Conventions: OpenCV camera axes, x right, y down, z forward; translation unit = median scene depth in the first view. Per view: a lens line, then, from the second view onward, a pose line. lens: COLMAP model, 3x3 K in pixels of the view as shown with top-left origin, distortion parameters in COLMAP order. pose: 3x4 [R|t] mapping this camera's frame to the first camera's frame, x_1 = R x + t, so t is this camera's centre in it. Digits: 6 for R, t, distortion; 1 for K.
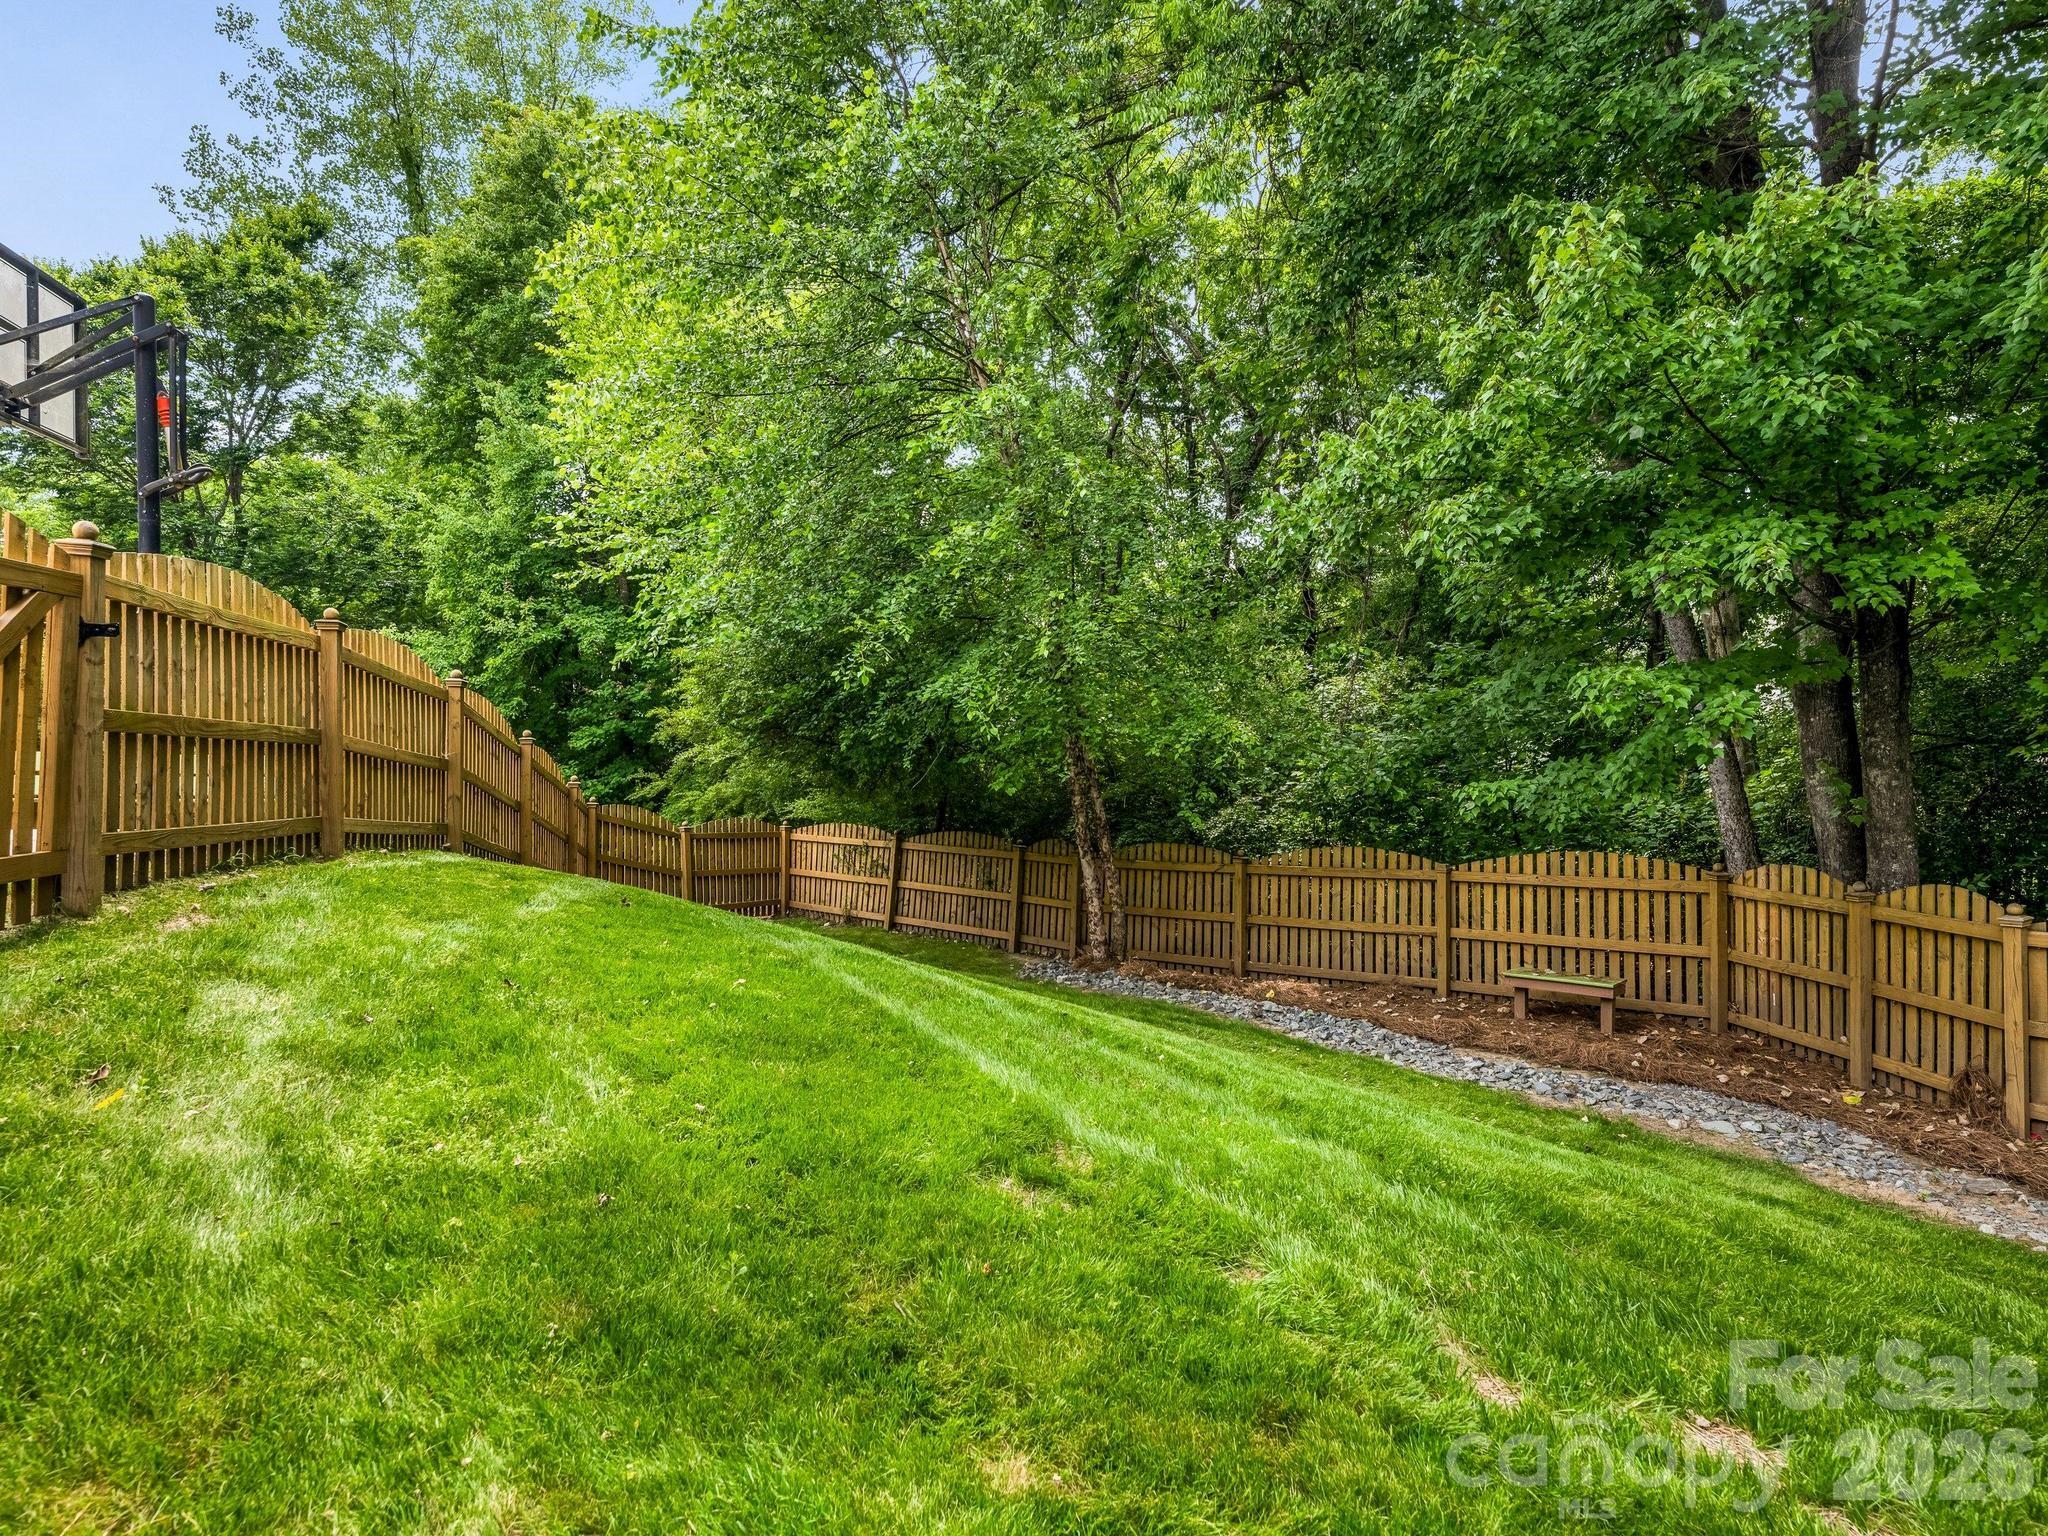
lens RADIAL K [[1193.3, 0, 1024.9], [0, 1193.3, 770.8], [0, 0, 1]] dist [-0.005397, 0.004676]
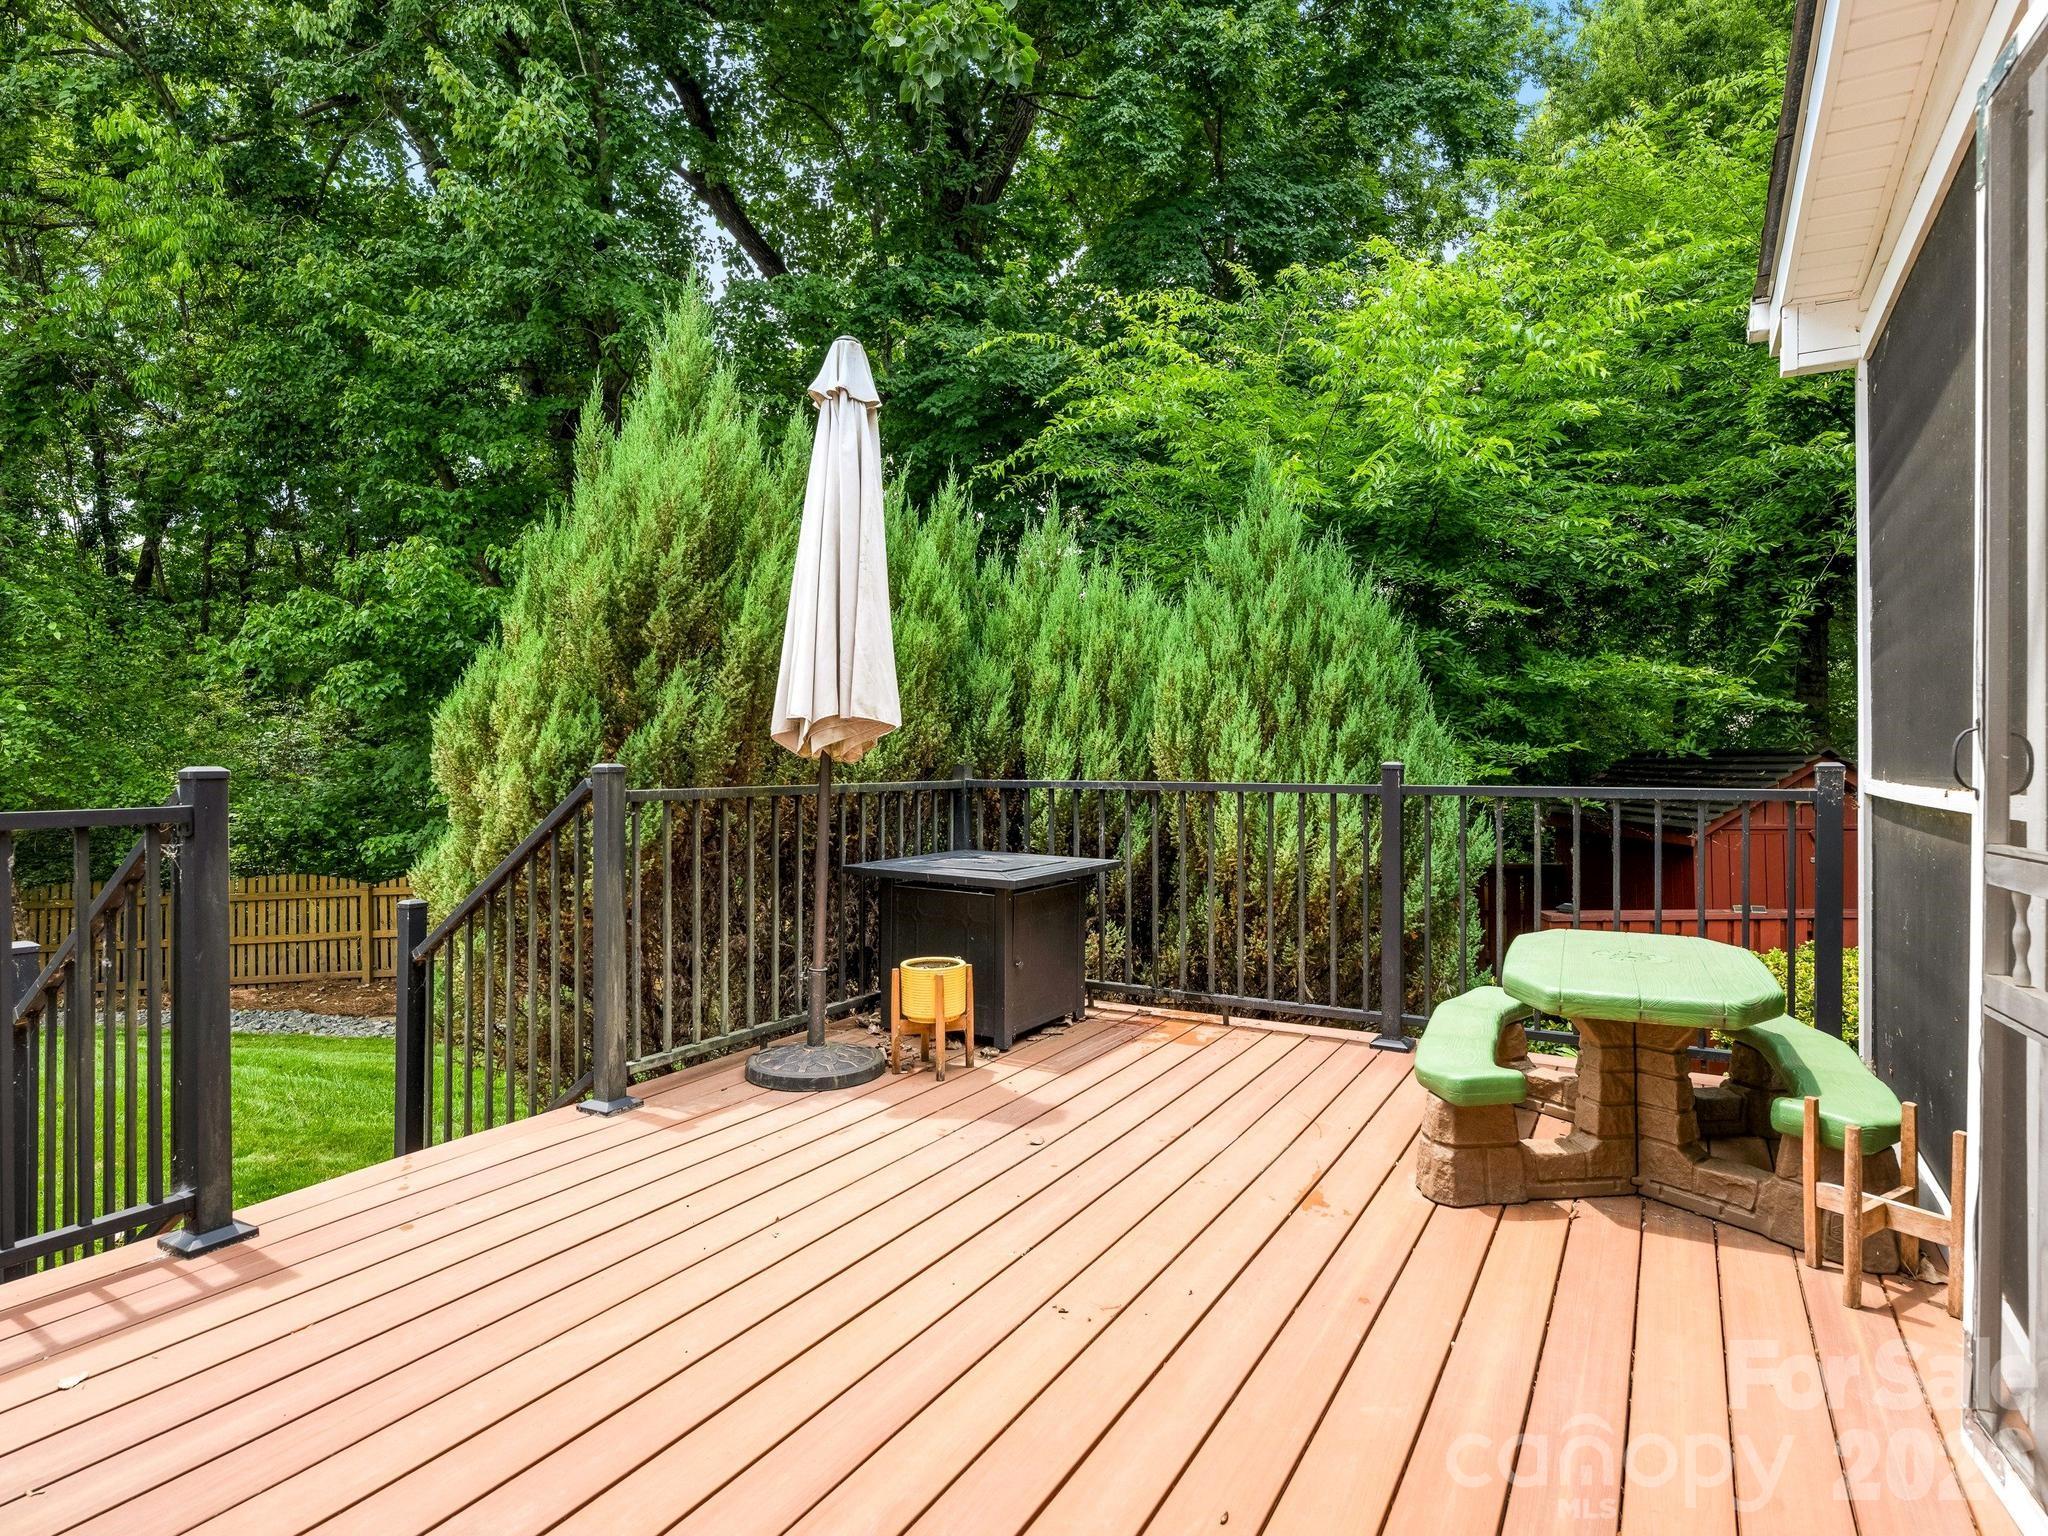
lens RADIAL K [[1111.2, 0, 1025.0], [0, 1111.2, 768.8], [0, 0, 1]] dist [0.003785, -0.001760]
pose [[0.667251, -0.014285, 0.744696, -0.078956], [0.007630, 0.999895, 0.012344, -0.058497], [-0.744794, -0.002554, 0.667290, -0.368764]]
